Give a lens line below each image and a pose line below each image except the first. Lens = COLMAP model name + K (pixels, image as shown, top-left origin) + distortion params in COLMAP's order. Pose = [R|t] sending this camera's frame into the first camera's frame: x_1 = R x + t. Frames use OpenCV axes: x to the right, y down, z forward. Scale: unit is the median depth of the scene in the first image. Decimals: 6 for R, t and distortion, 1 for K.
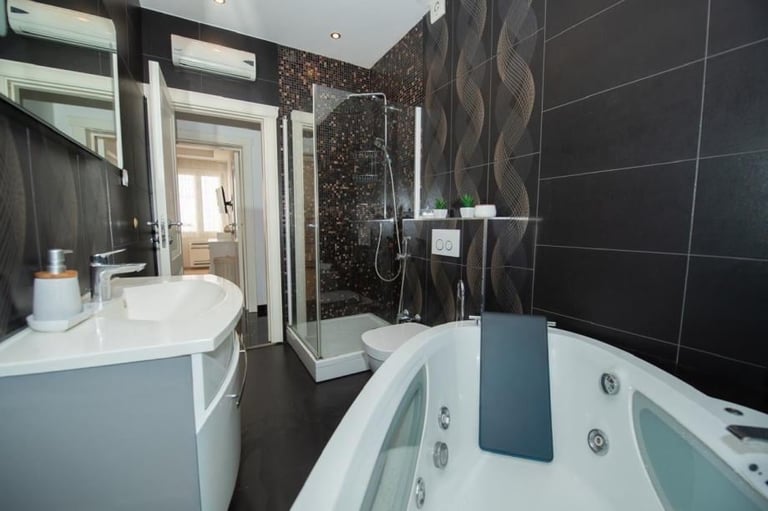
lens RADIAL K [[312.4, 0, 380.8], [0, 312.4, 257.5], [0, 0, 1]] dist [-0.014635, -0.000384]
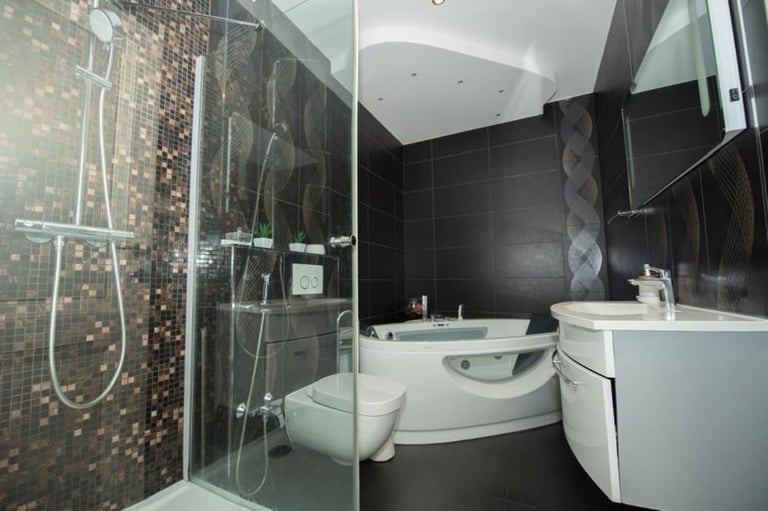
lens RADIAL K [[312.4, 0, 380.8], [0, 312.4, 257.5], [0, 0, 1]] dist [-0.014635, -0.000384]
pose [[-0.549329, 0.077136, 0.832038, -0.666820], [0.095942, 0.994967, -0.028898, -0.063567], [-0.830080, 0.063953, -0.553965, 1.330823]]
